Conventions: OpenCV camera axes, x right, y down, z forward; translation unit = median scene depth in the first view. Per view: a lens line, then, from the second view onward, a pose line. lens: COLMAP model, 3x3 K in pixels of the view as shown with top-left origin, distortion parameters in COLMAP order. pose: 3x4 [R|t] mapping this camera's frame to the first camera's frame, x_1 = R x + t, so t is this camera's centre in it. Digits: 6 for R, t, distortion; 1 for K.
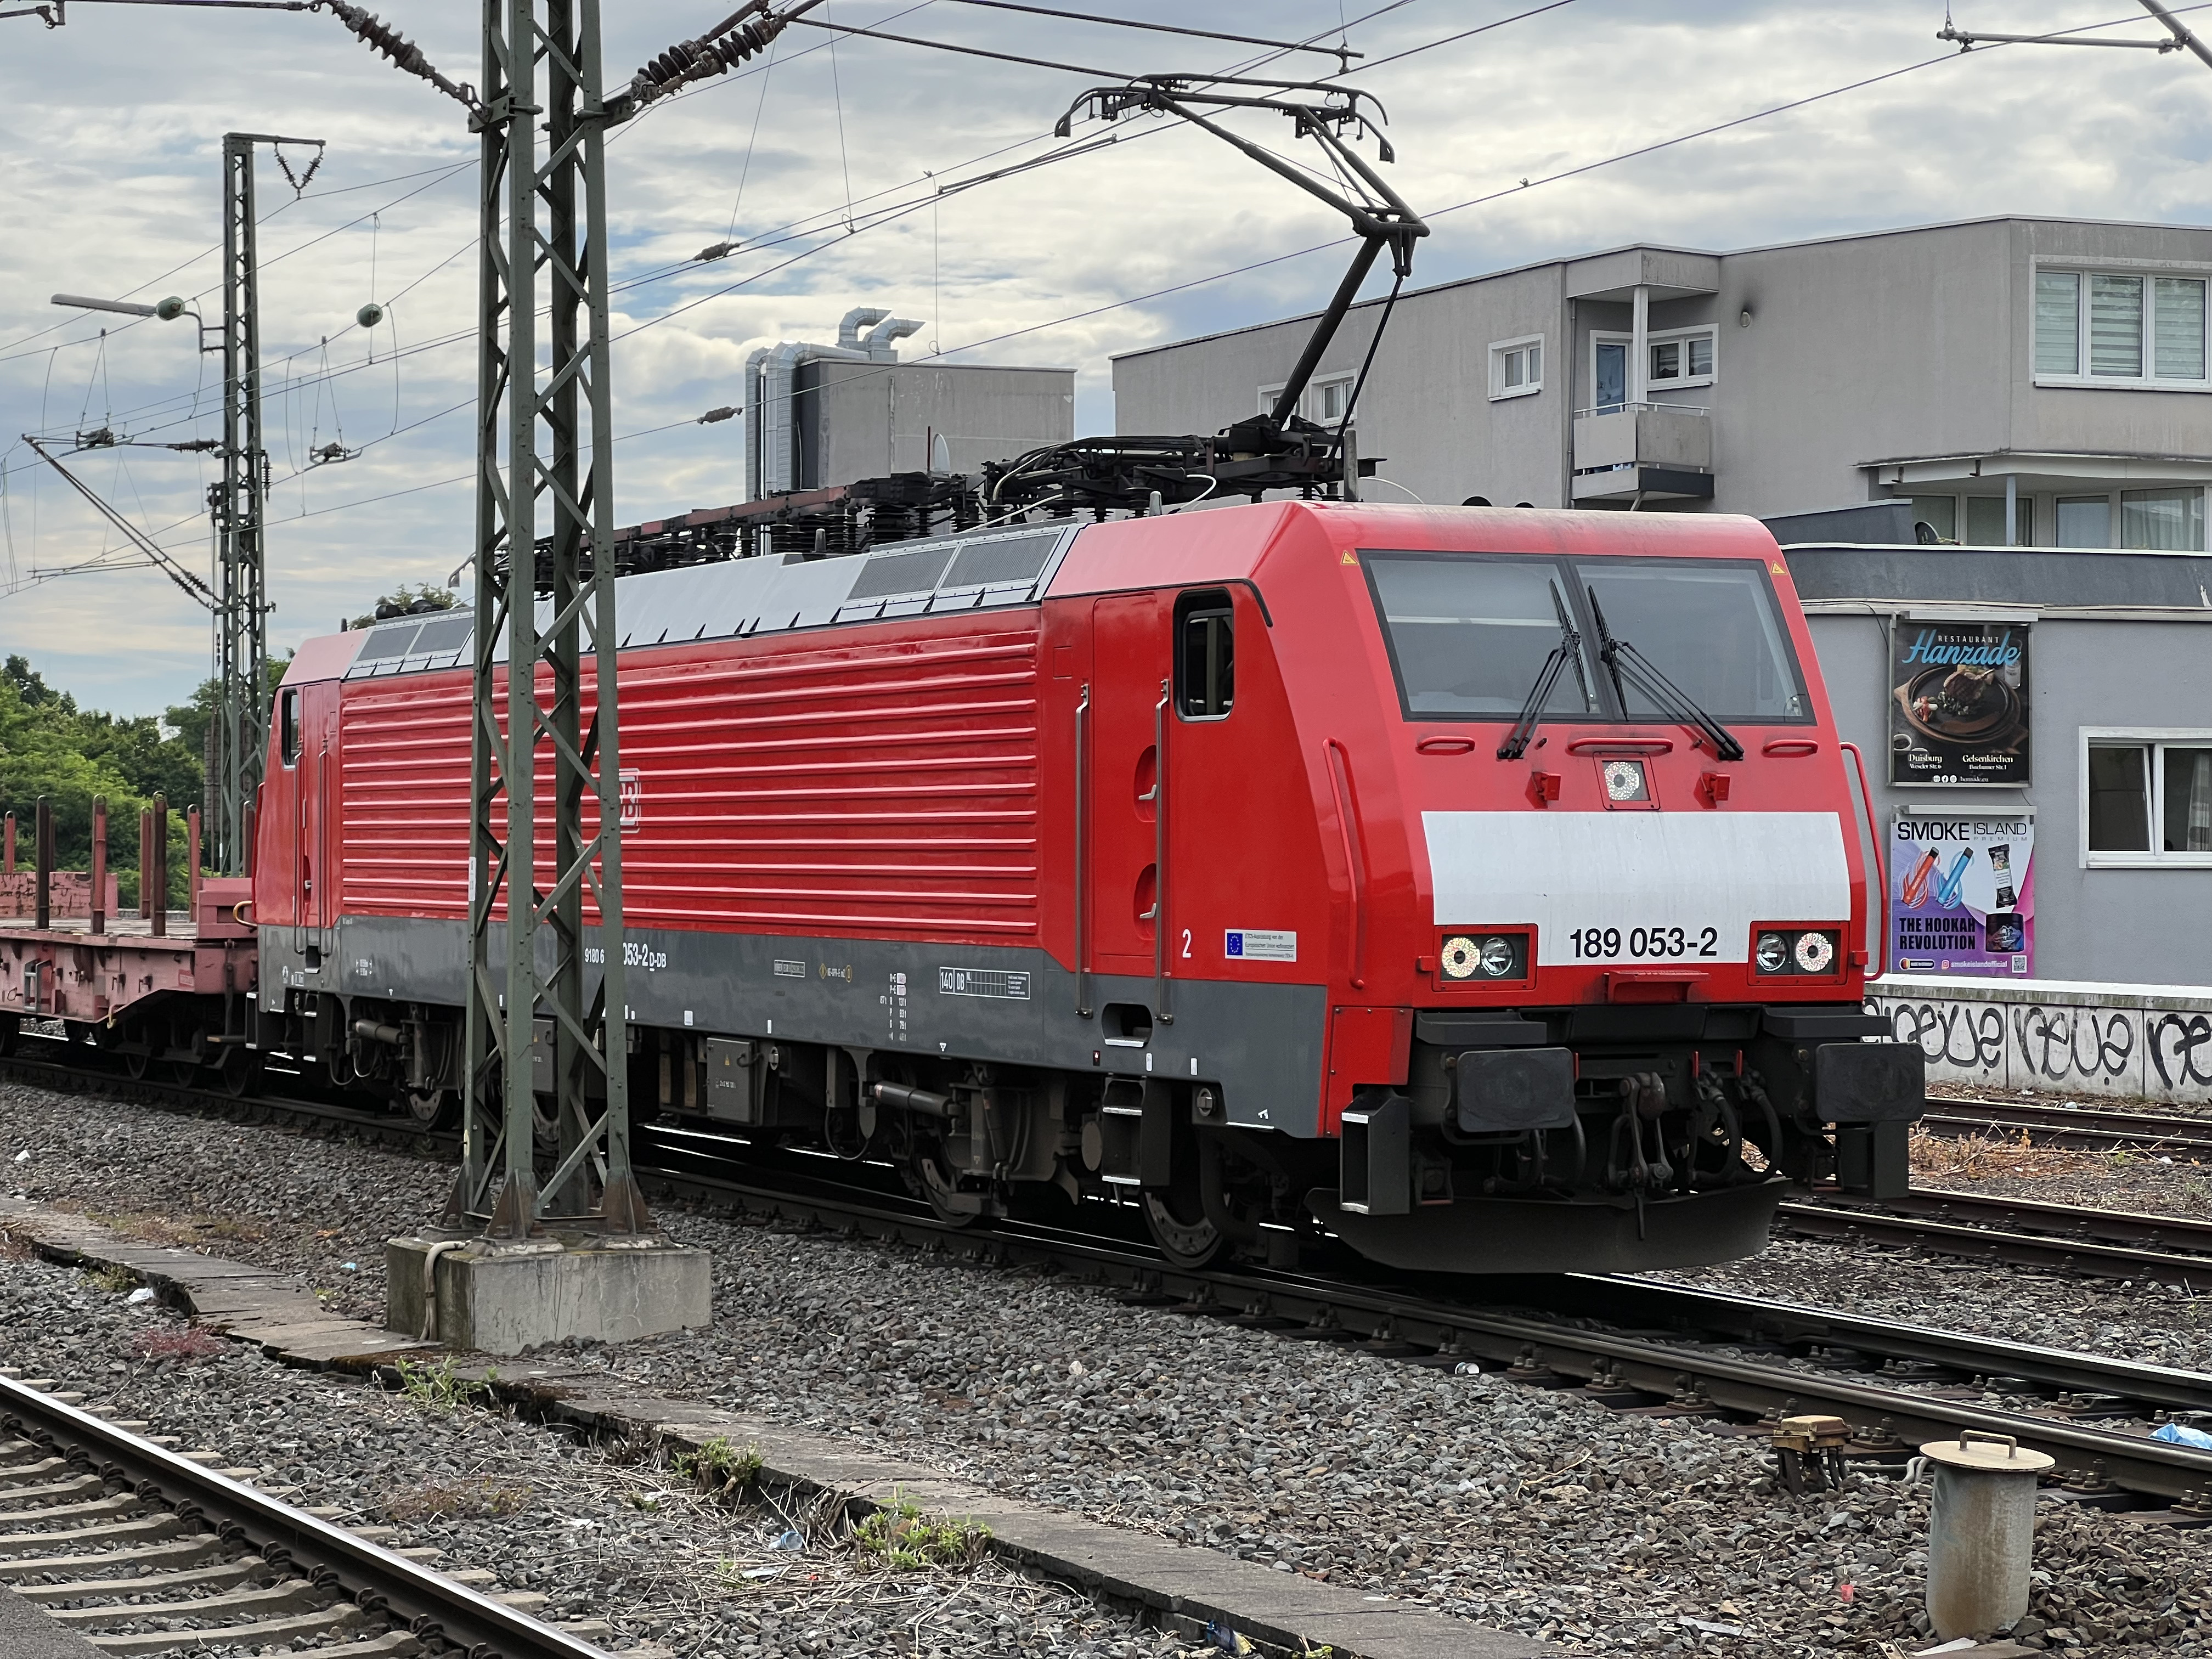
lens RADIAL K [[4909.8, 0, 1070.3], [0, 4909.8, 817.1], [0, 0, 1]] dist [-0.109435, 5.277237]
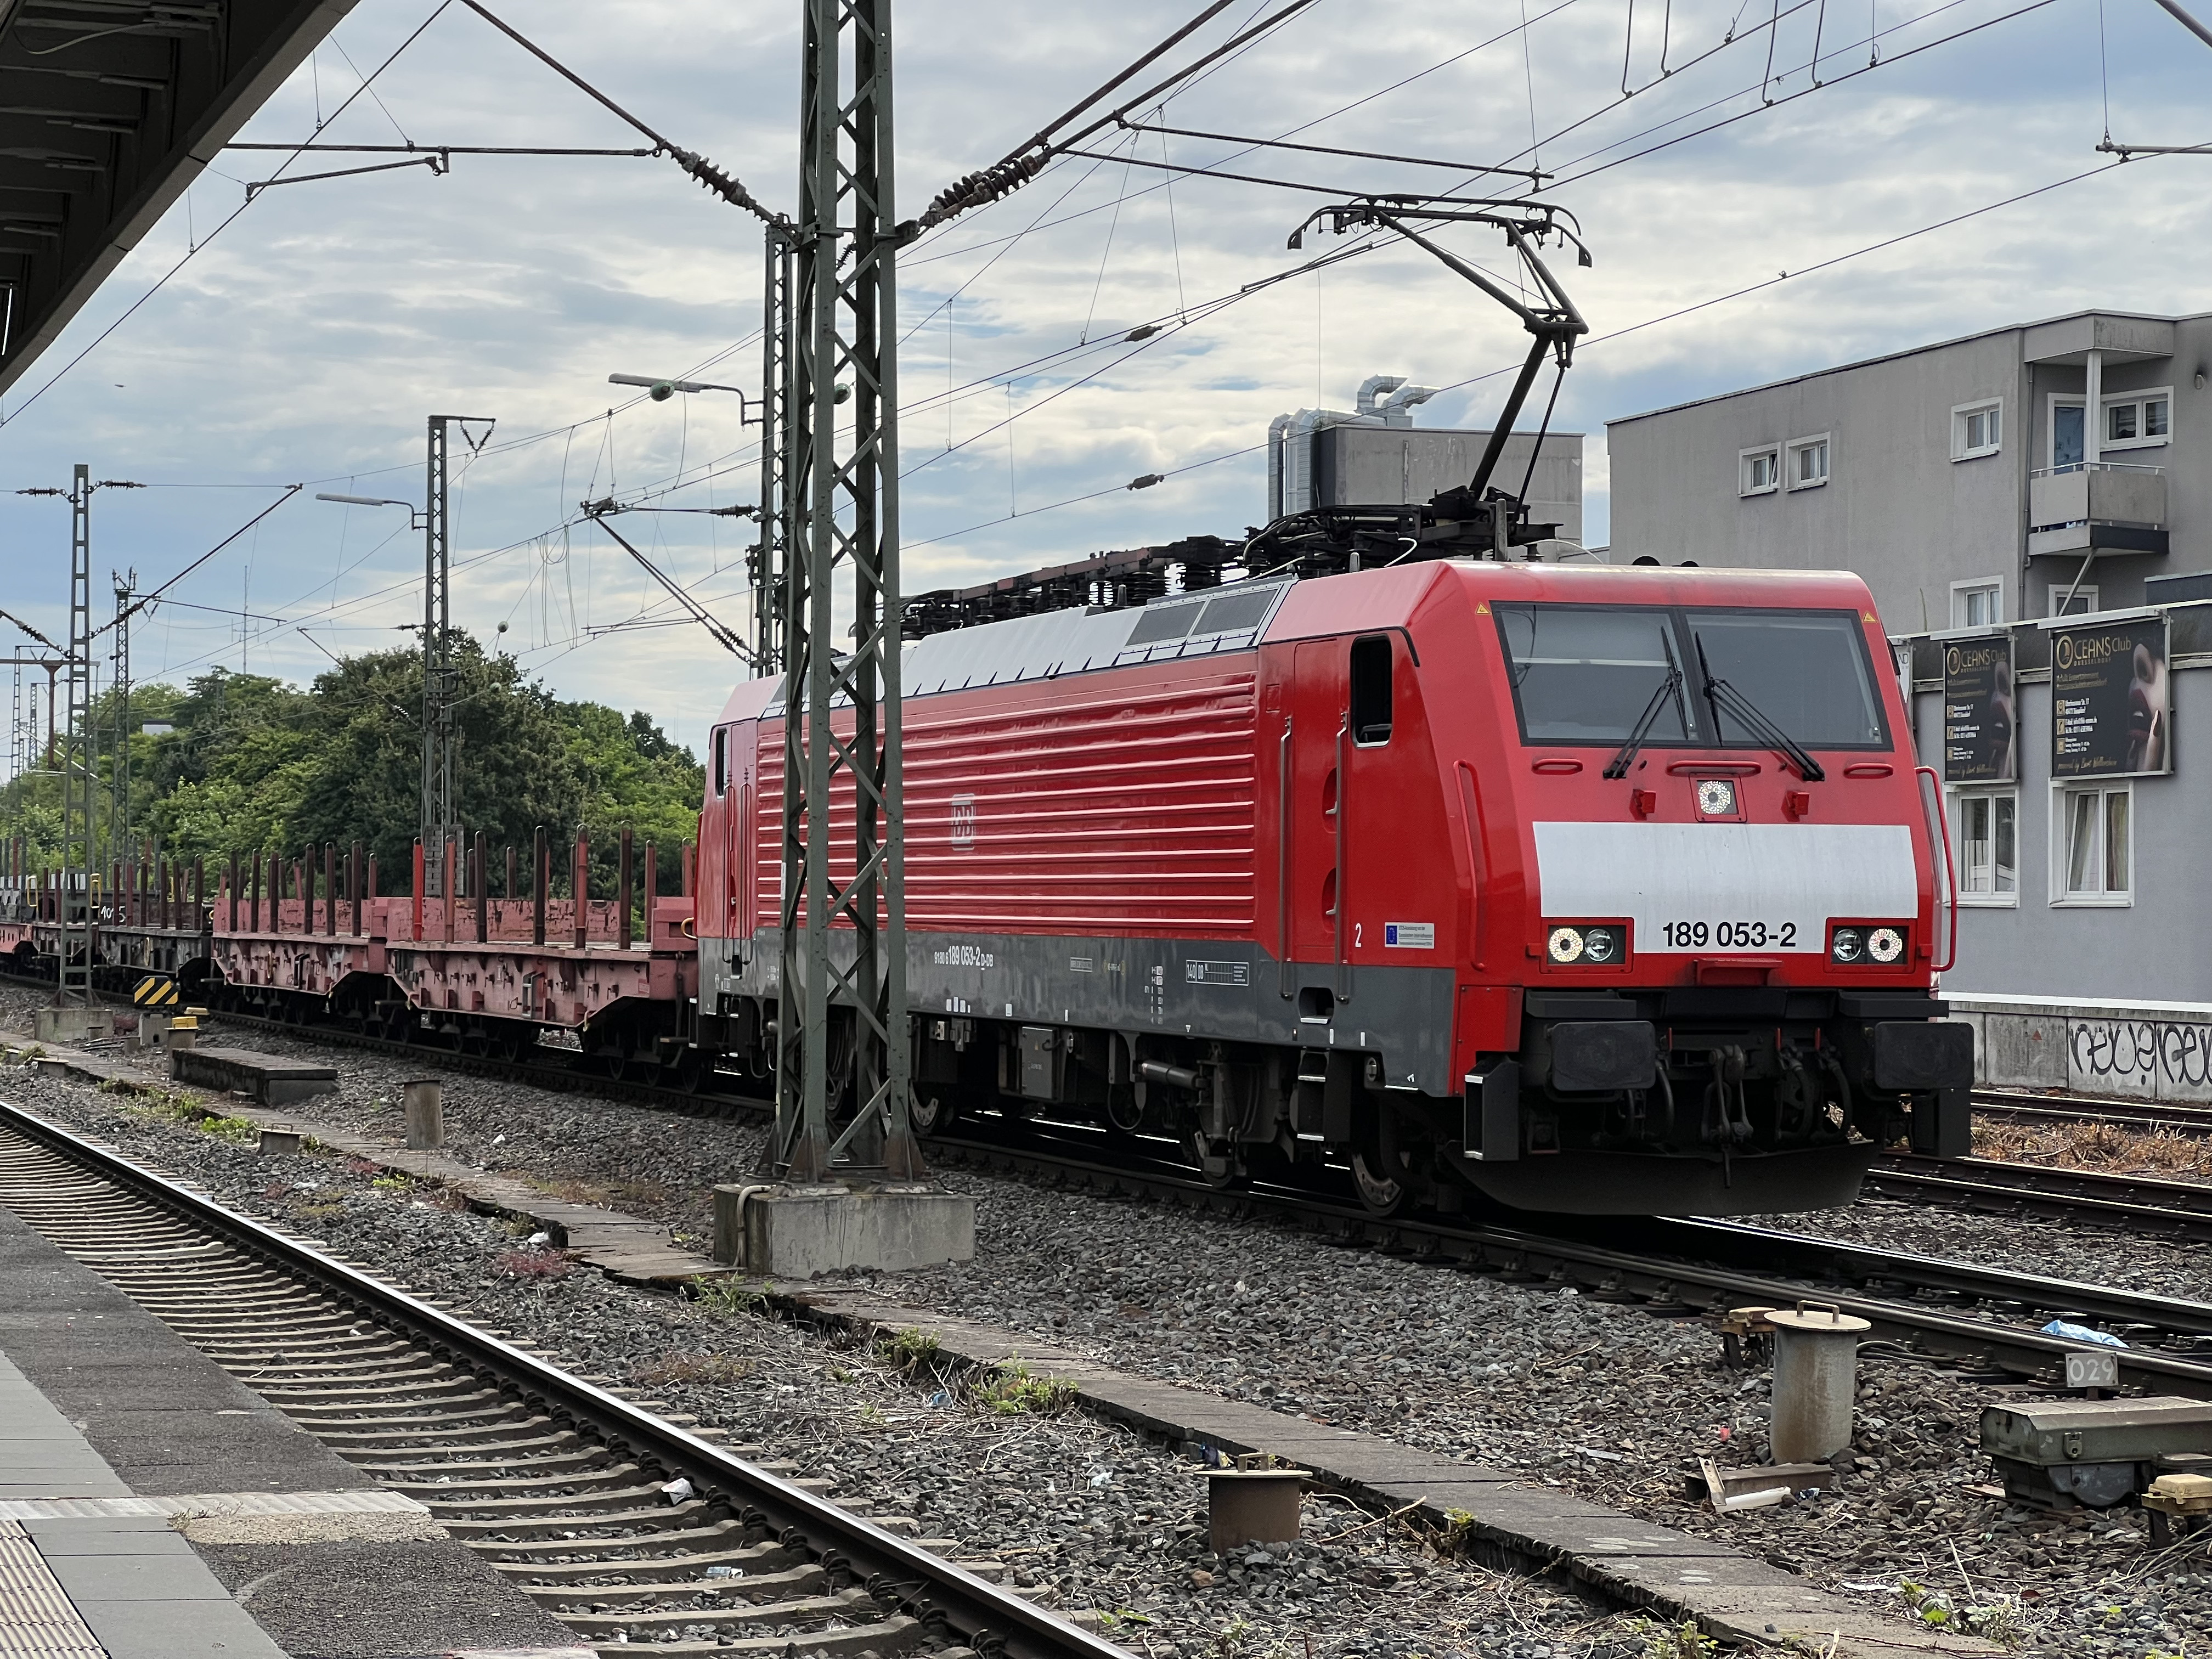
lens RADIAL K [[4913.8, 0, 1109.3], [0, 4913.8, 768.3], [0, 0, 1]] dist [-0.100554, 5.405392]
pose [[0.992826, 0.003021, -0.119533, 0.098869], [-0.005629, 0.999753, -0.021481, 0.010660], [0.119438, 0.022000, 0.992598, -0.169252]]
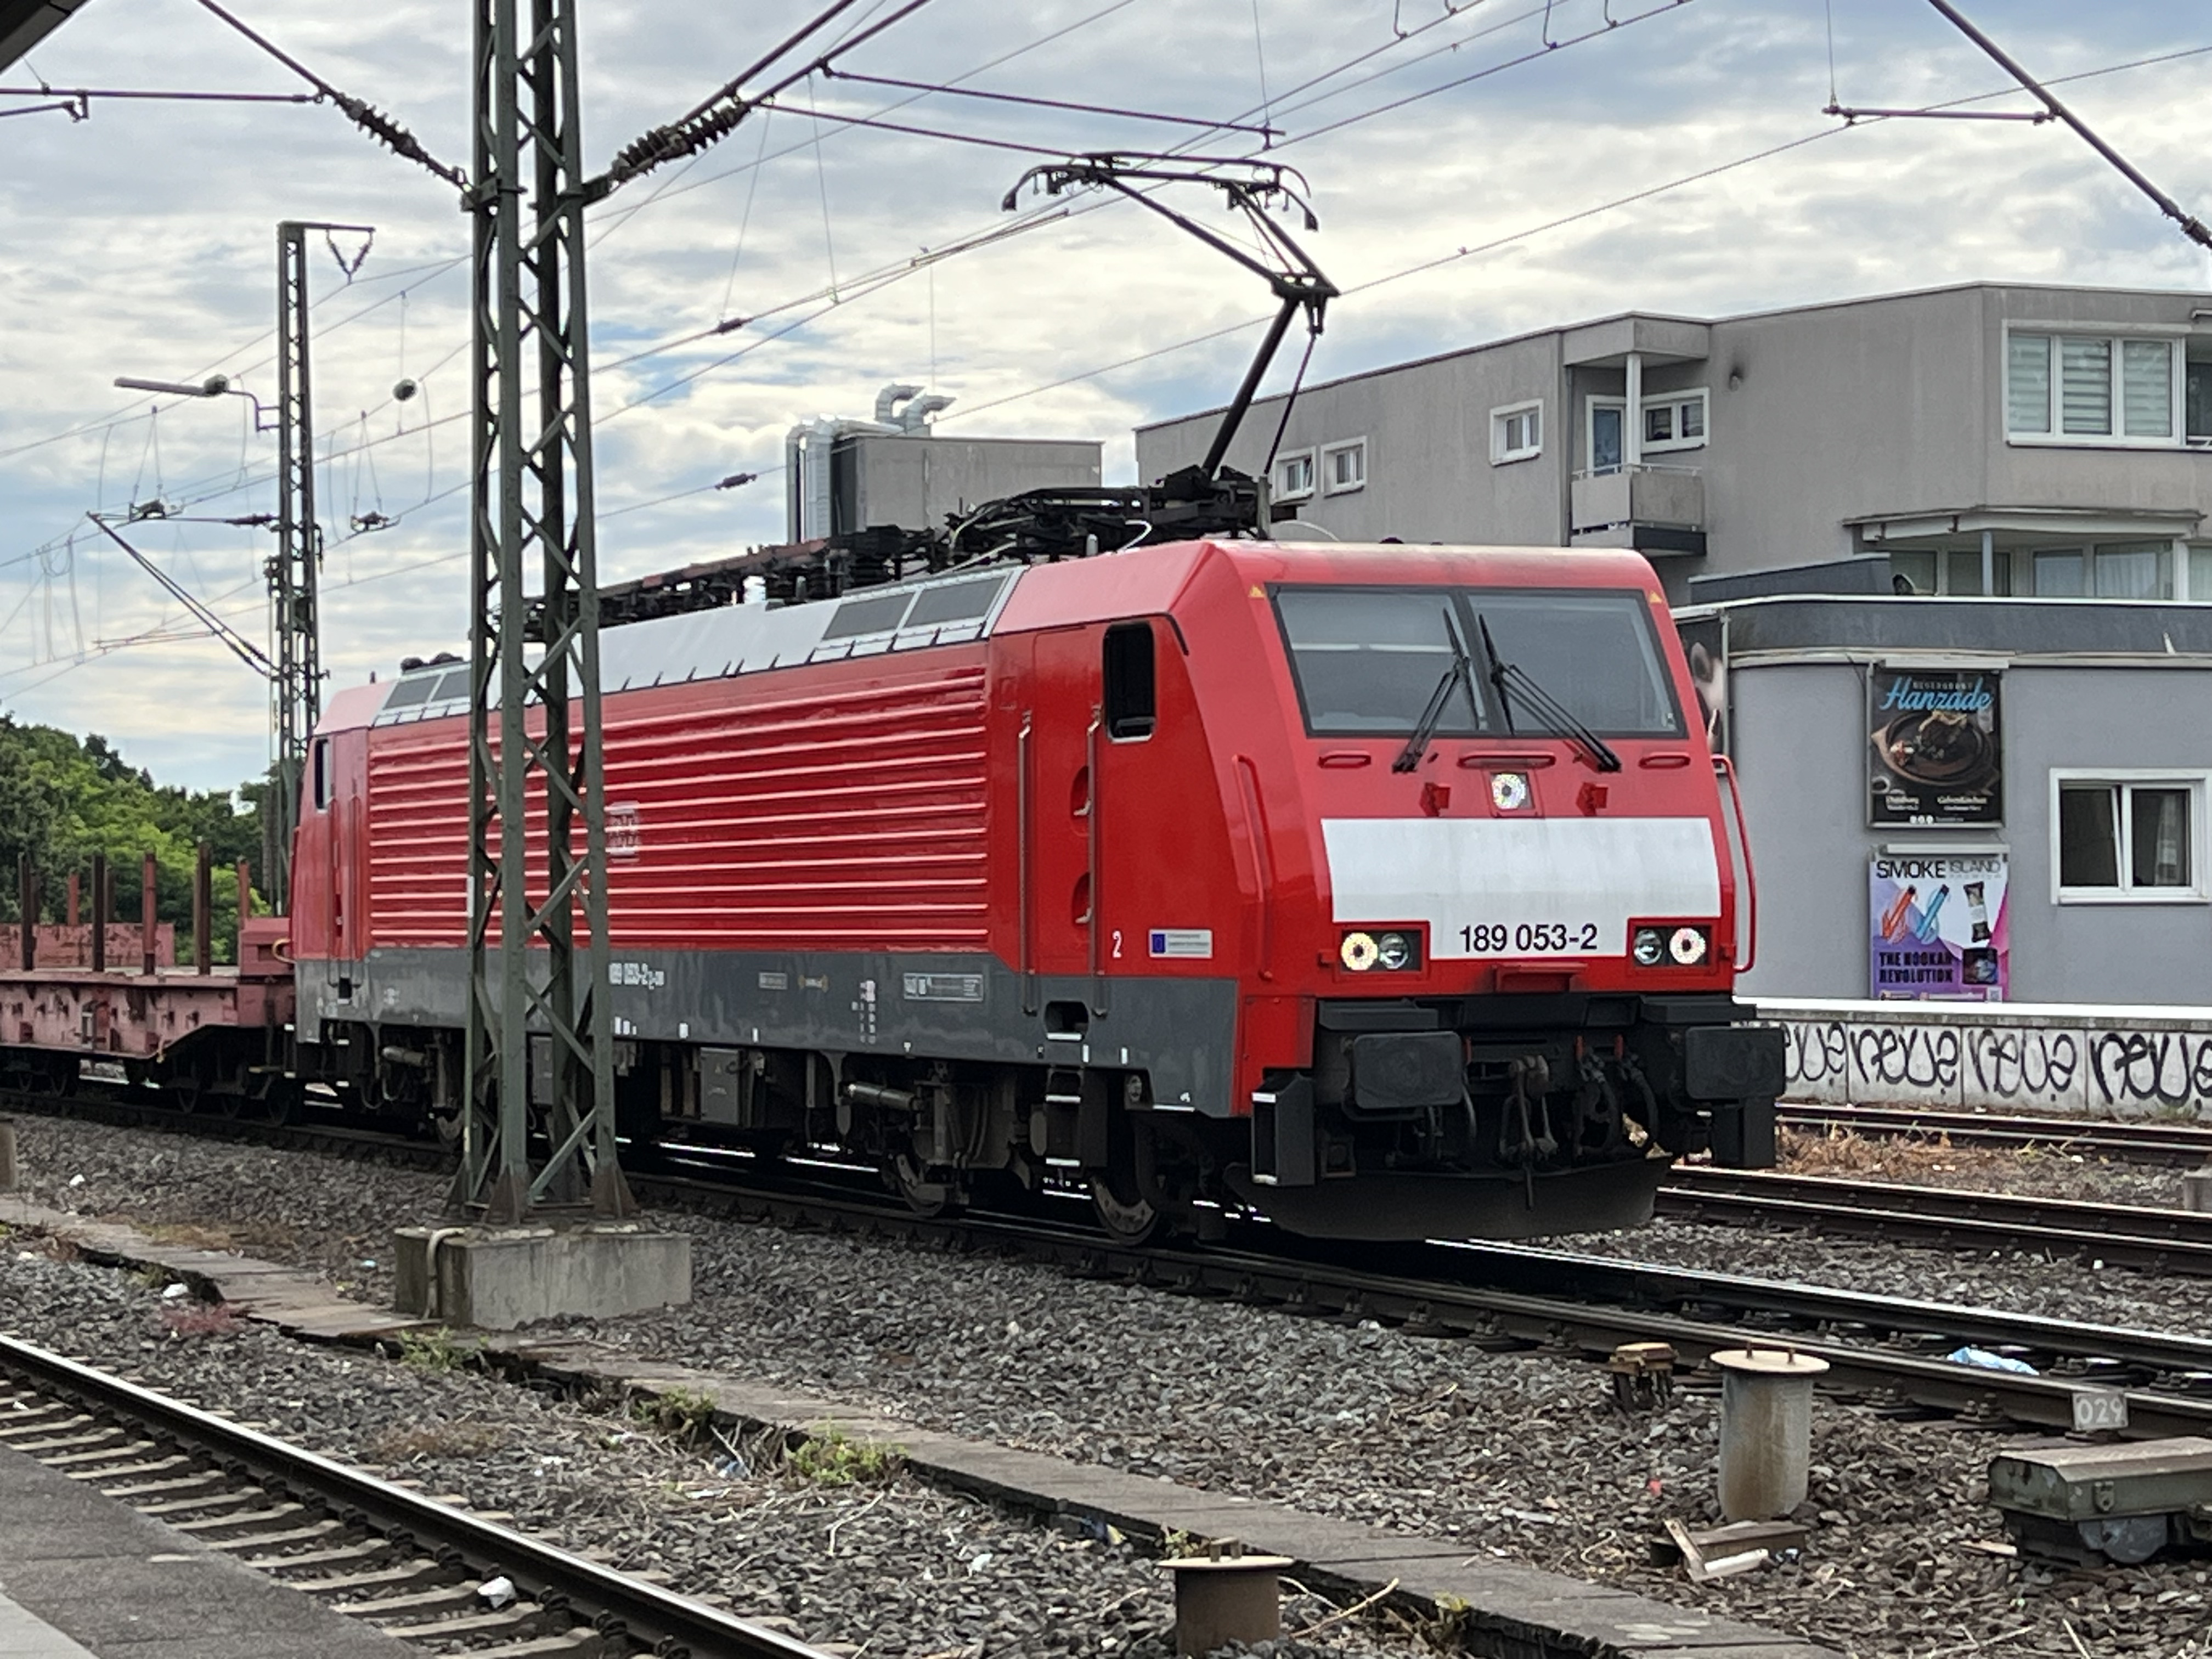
lens RADIAL K [[4808.1, 0, 1106.0], [0, 4808.1, 829.5], [0, 0, 1]] dist [0.186945, 0.405793]
pose [[0.999936, -0.009720, -0.005759, 0.025822], [0.009651, 0.999885, -0.011737, 0.011813], [0.005872, 0.011681, 0.999915, -0.070908]]
